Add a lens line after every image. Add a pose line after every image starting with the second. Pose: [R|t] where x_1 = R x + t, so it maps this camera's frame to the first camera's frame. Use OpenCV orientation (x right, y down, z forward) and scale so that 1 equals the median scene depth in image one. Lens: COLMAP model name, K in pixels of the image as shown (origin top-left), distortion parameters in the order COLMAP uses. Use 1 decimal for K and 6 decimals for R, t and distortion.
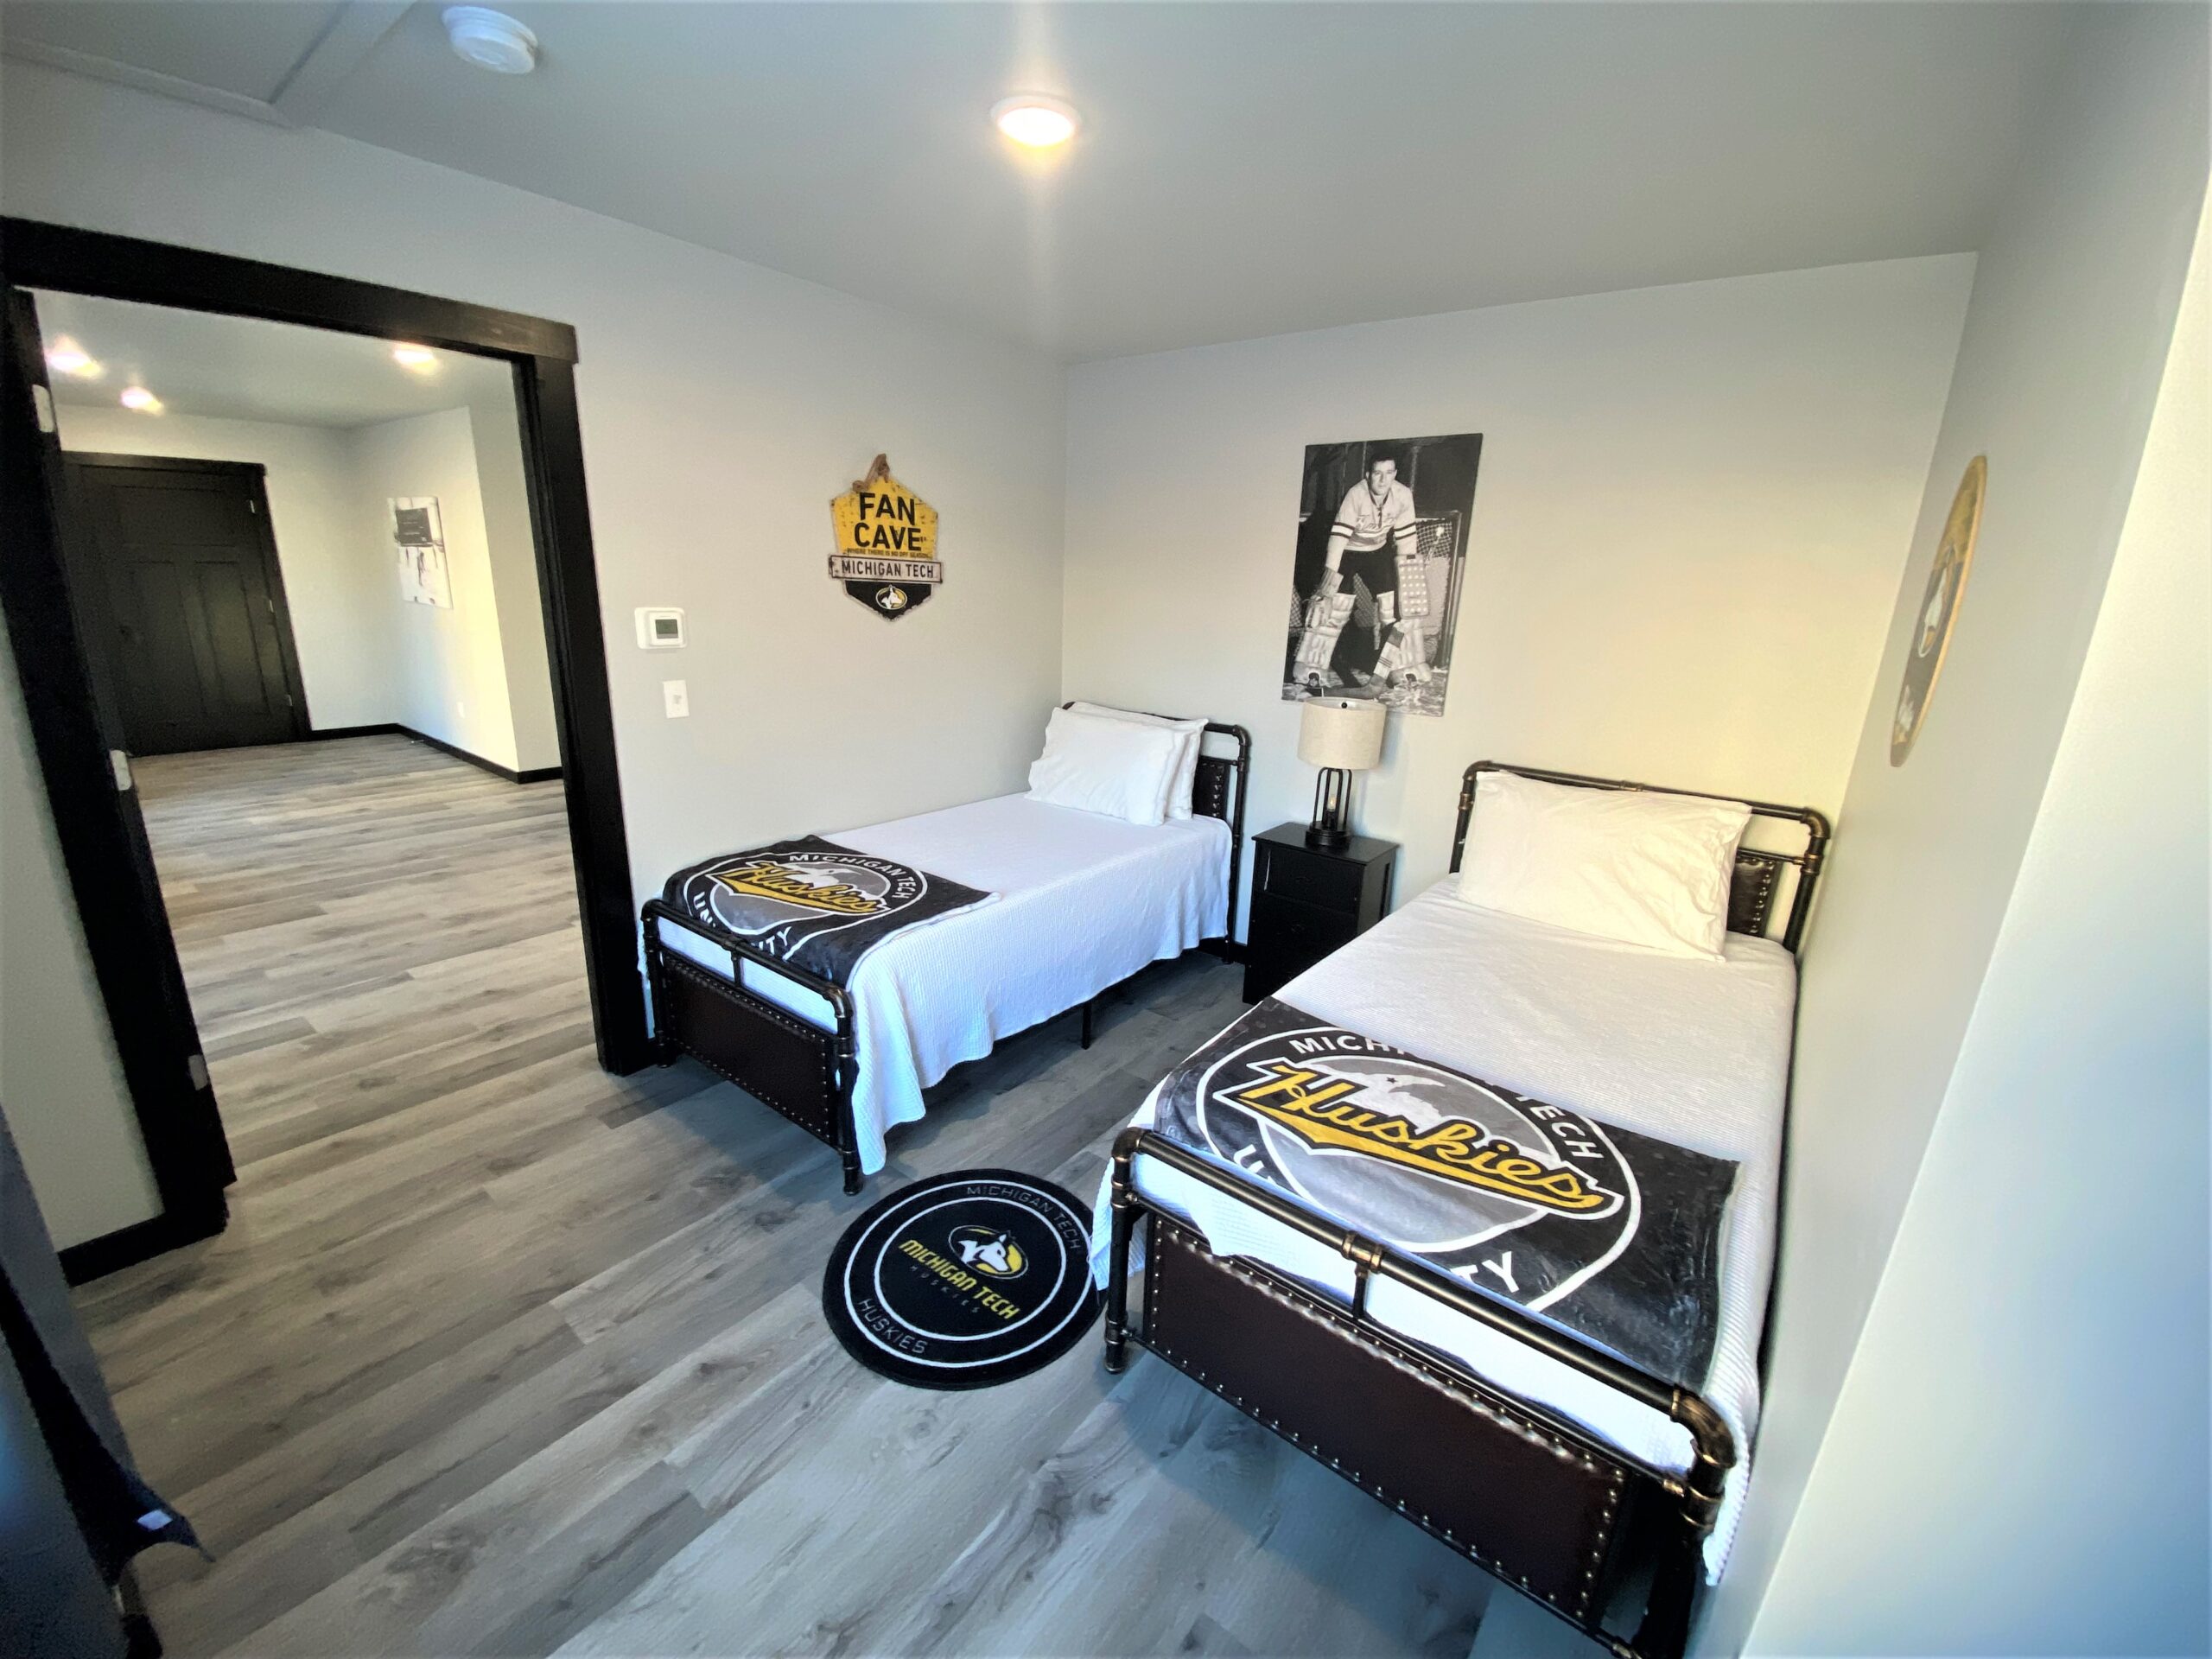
lens RADIAL K [[891.1, 0, 1104.5], [0, 891.1, 830.0], [0, 0, 1]] dist [0.032729, -0.027006]
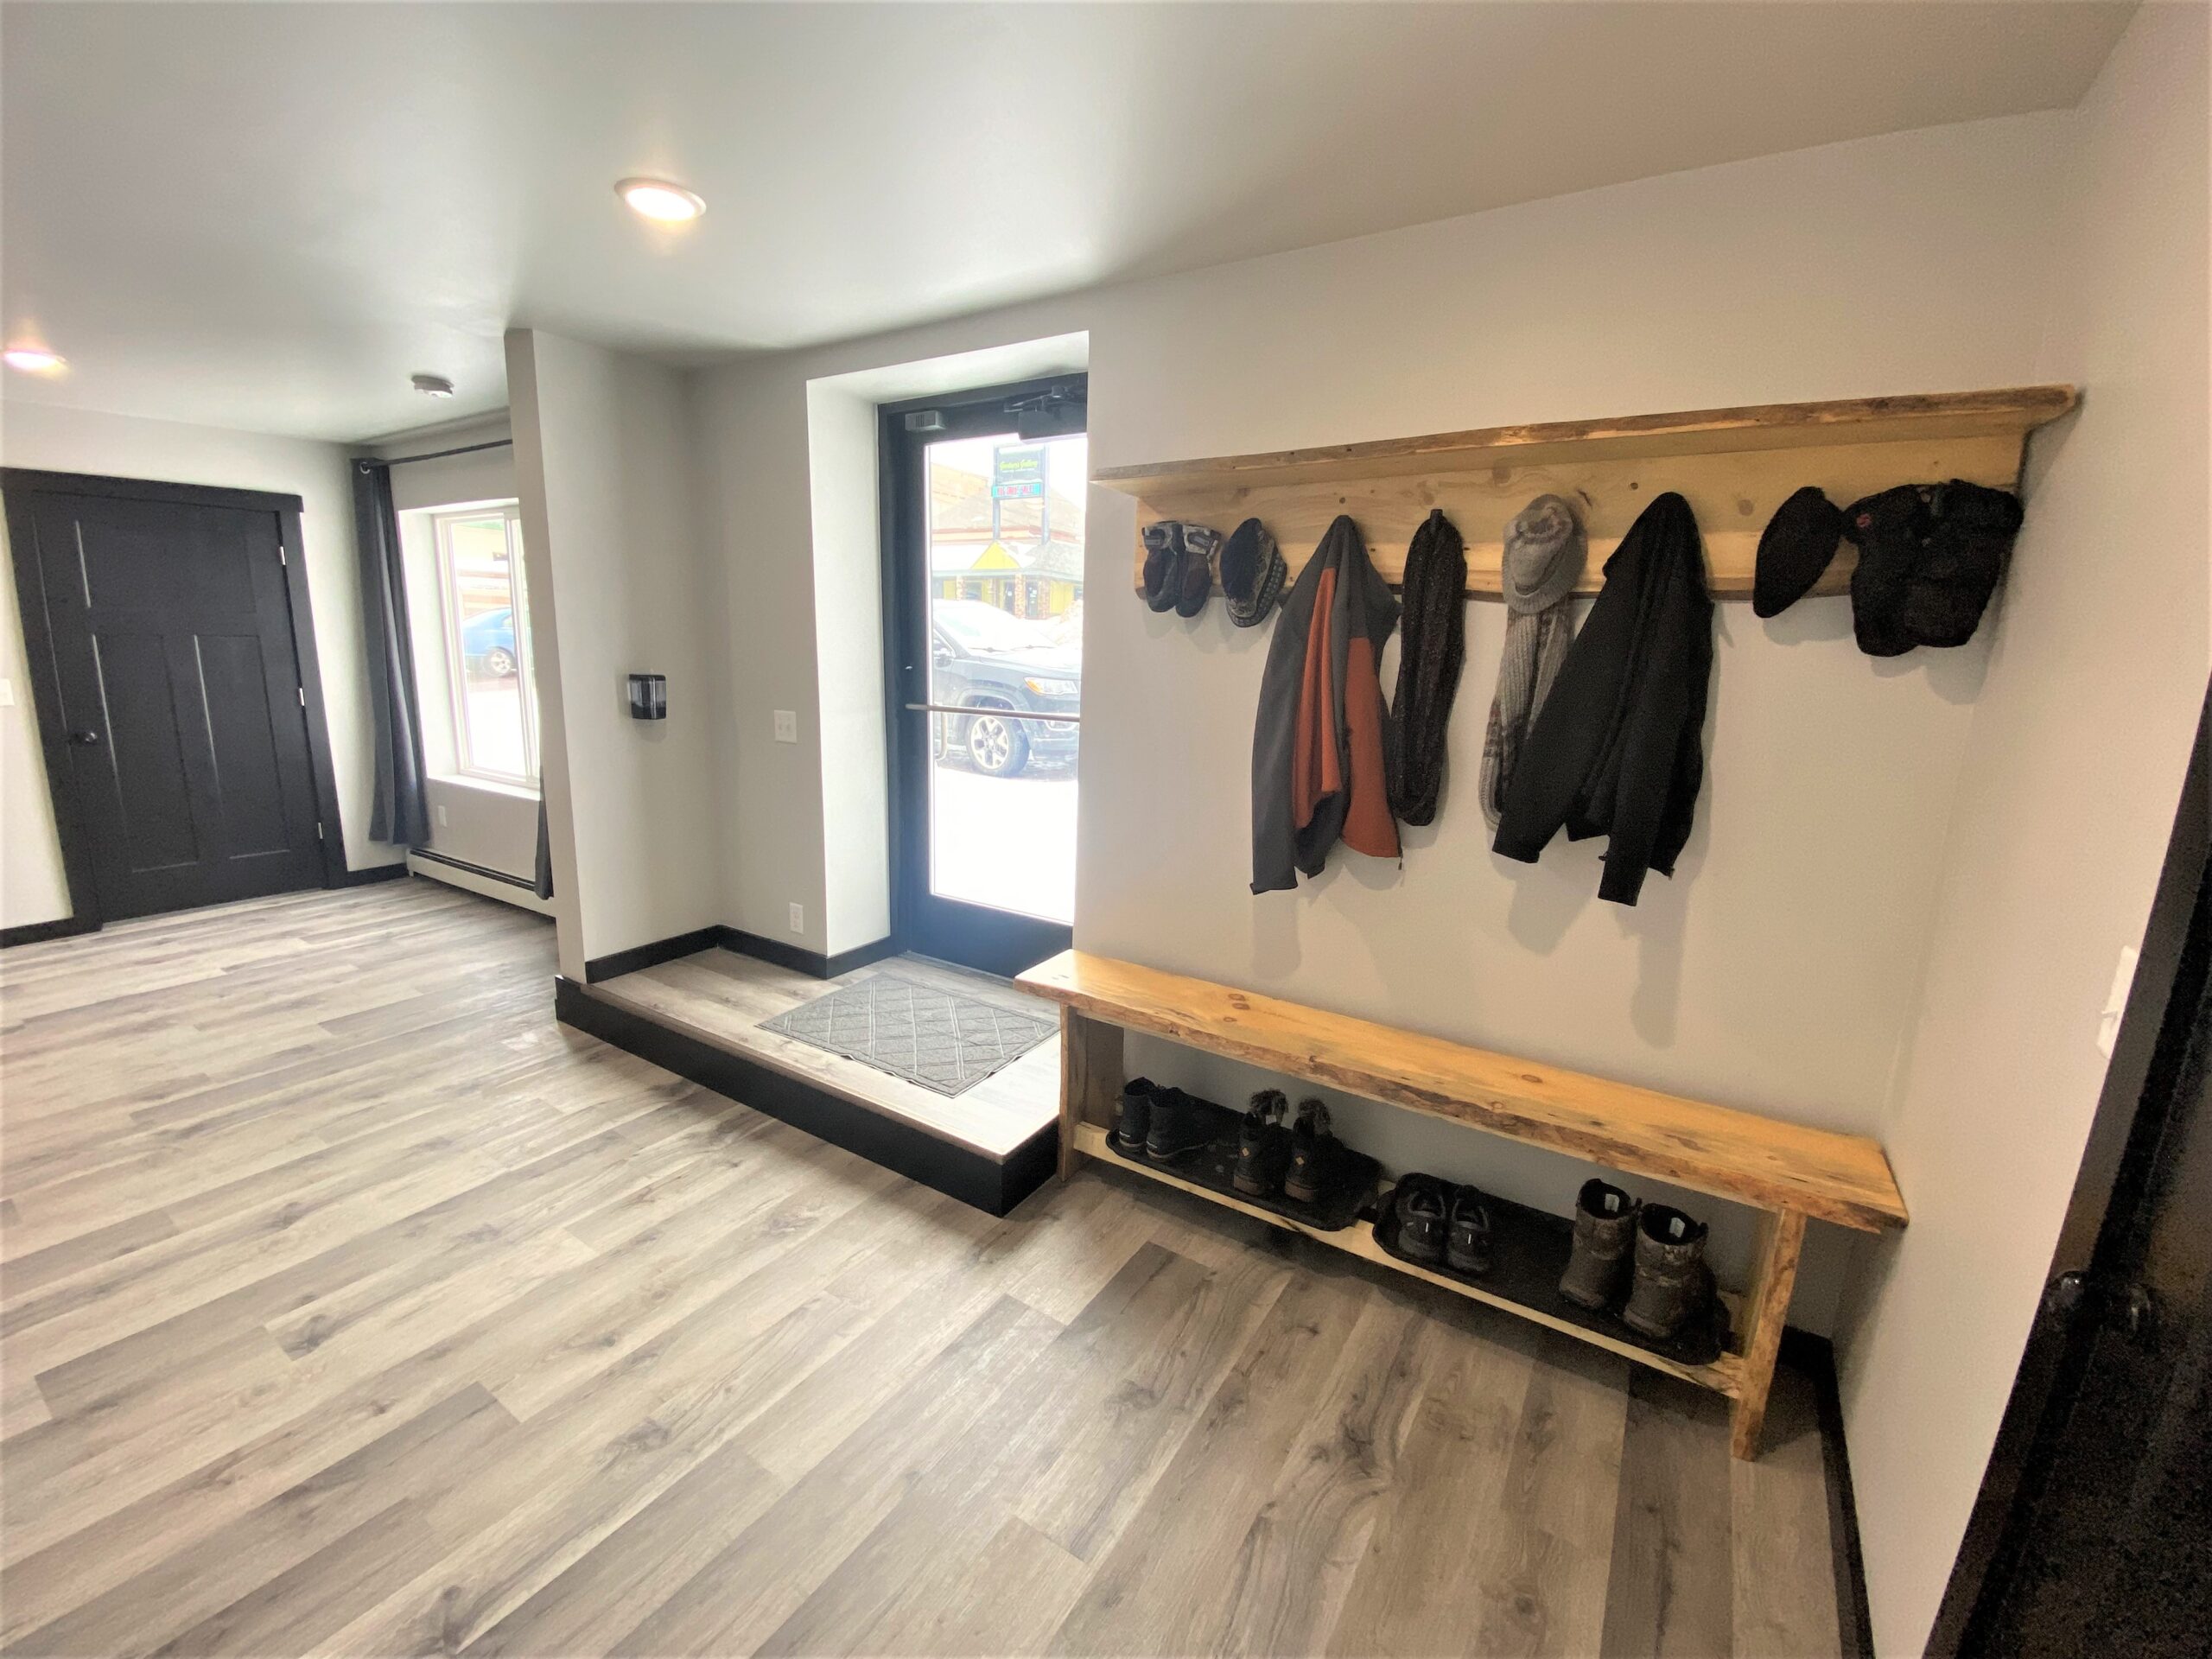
lens RADIAL K [[902.7, 0, 1107.6], [0, 902.7, 812.9], [0, 0, 1]] dist [0.010422, -0.015396]
pose [[-0.993669, -0.044647, -0.103098, -1.198584], [-0.086146, 0.891842, 0.444068, -0.419418], [0.072121, 0.450138, -0.890042, 1.366445]]
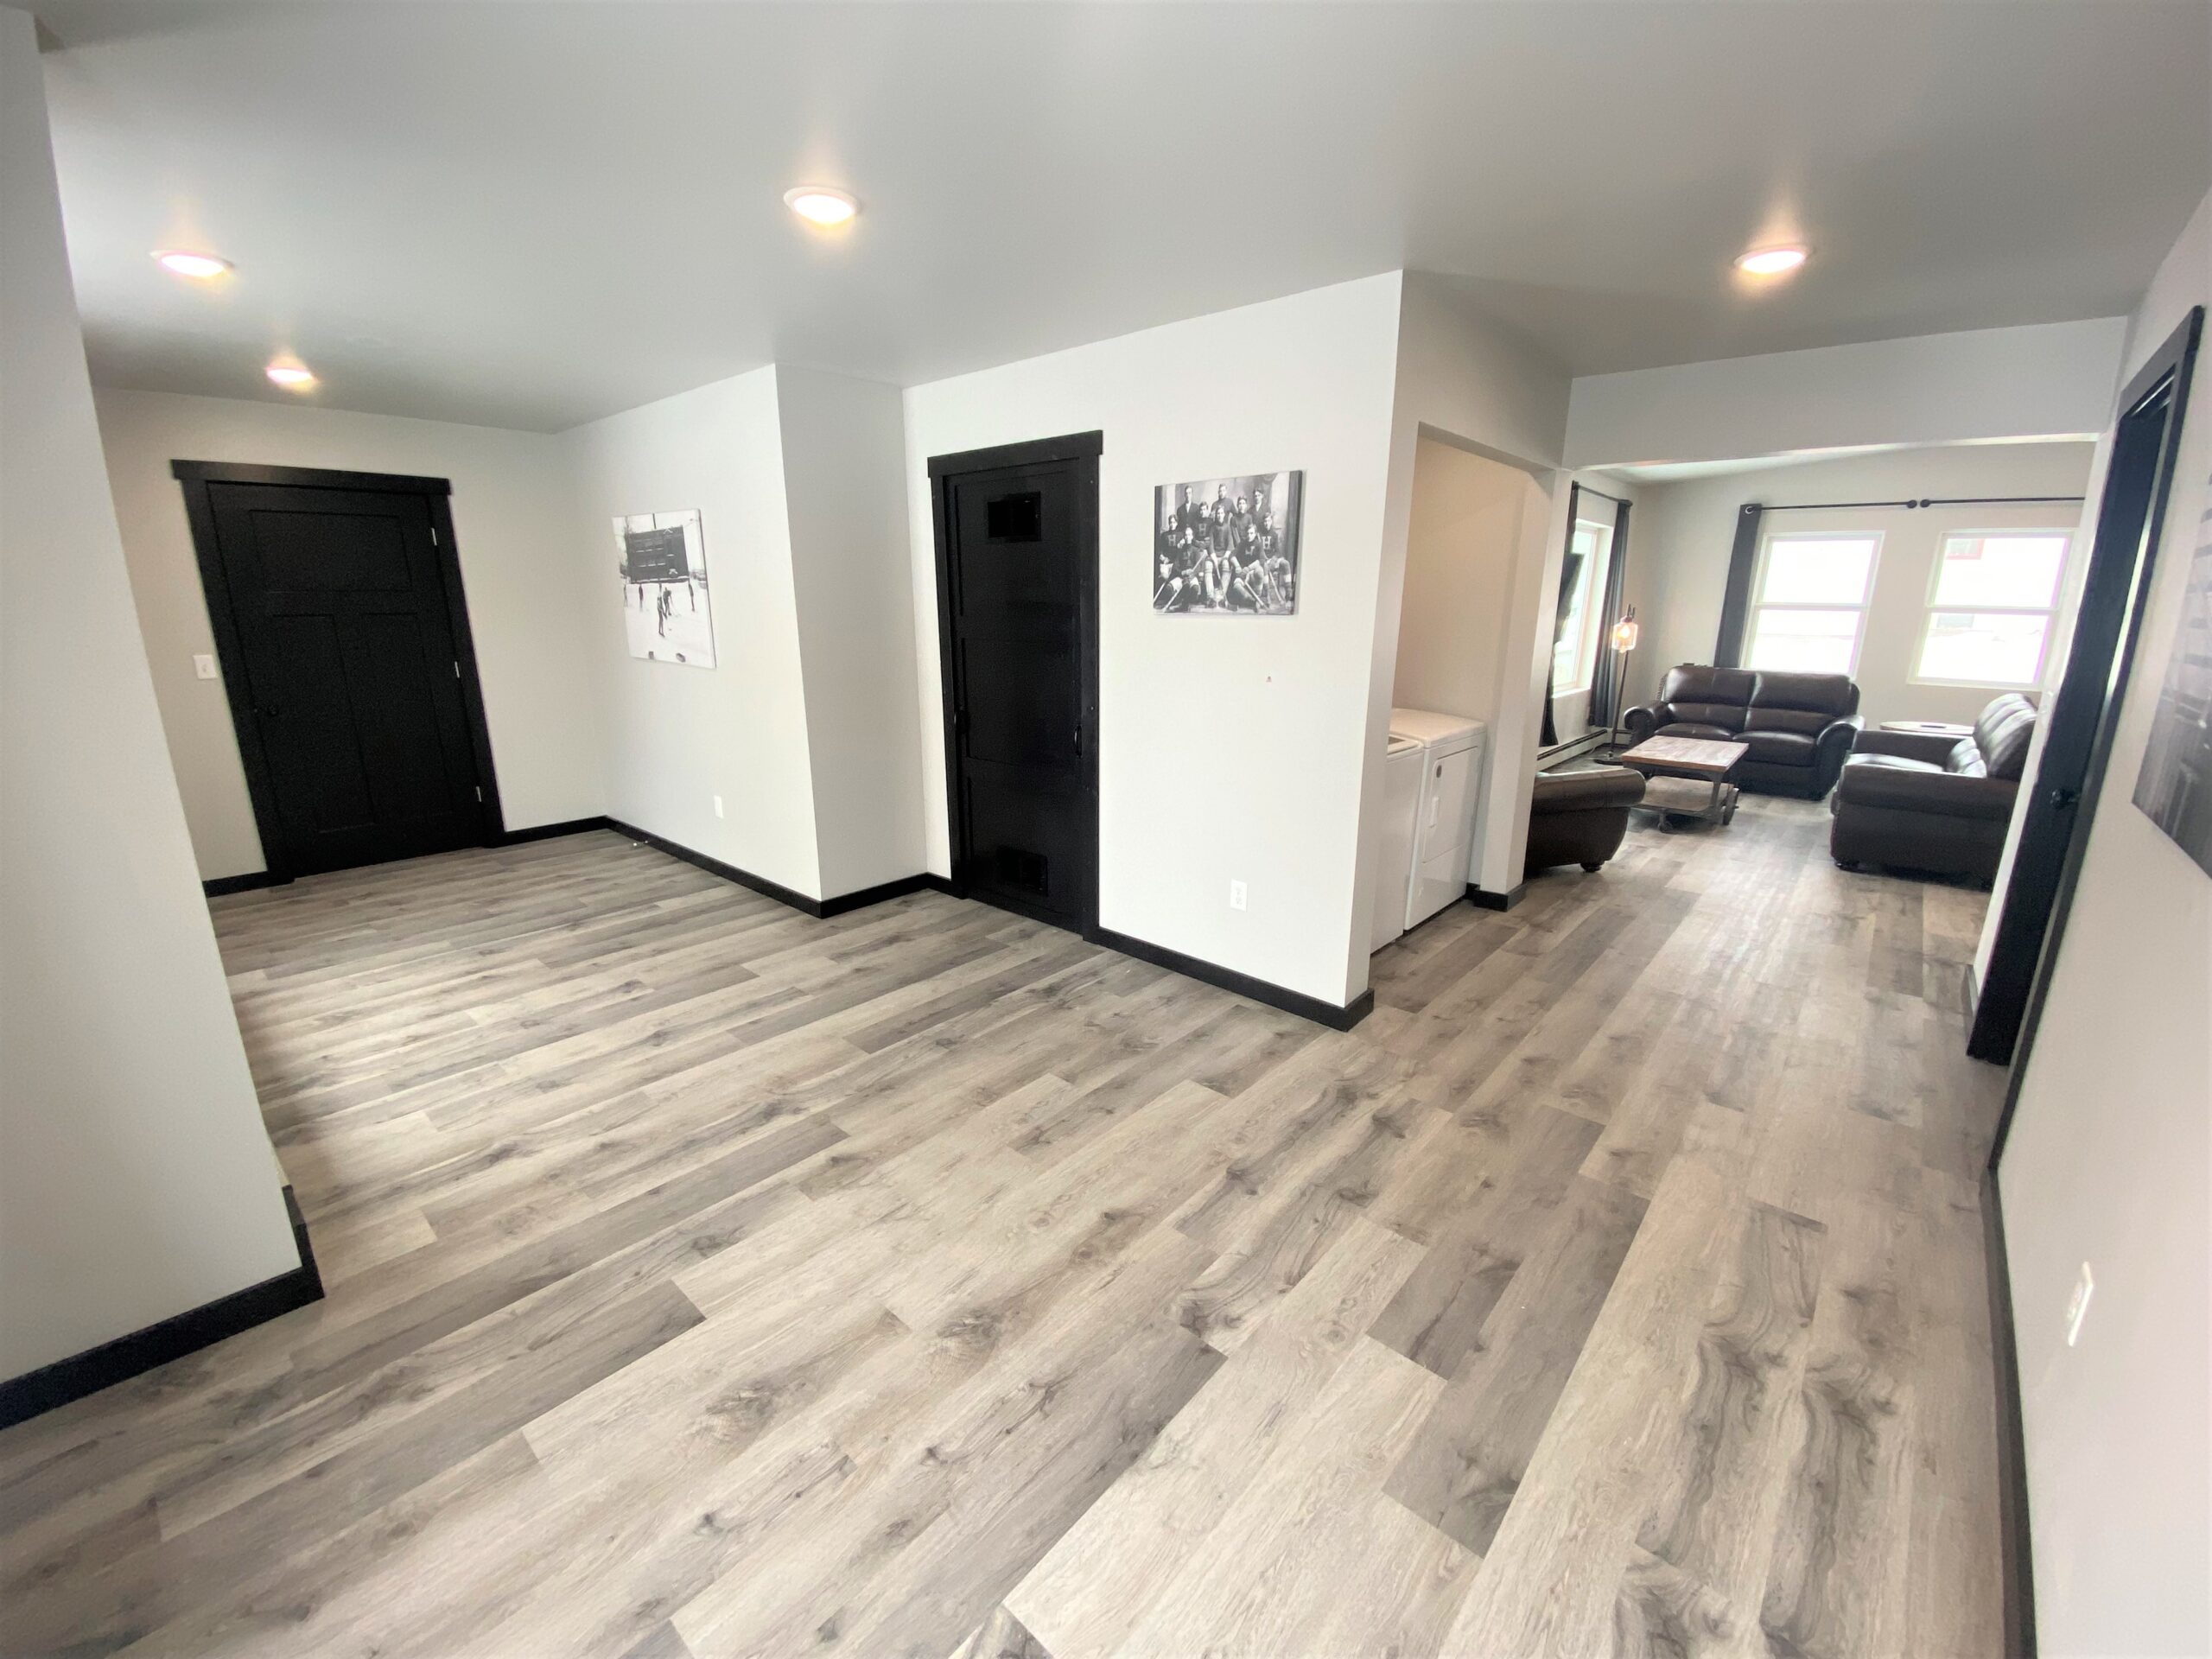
lens RADIAL K [[888.0, 0, 1107.5], [0, 888.0, 826.8], [0, 0, 1]] dist [0.030064, -0.026102]
pose [[0.997660, -0.024528, -0.063826, -0.483424], [0.022905, 0.999399, -0.026032, -0.122952], [0.064426, 0.024509, 0.997621, 0.414751]]
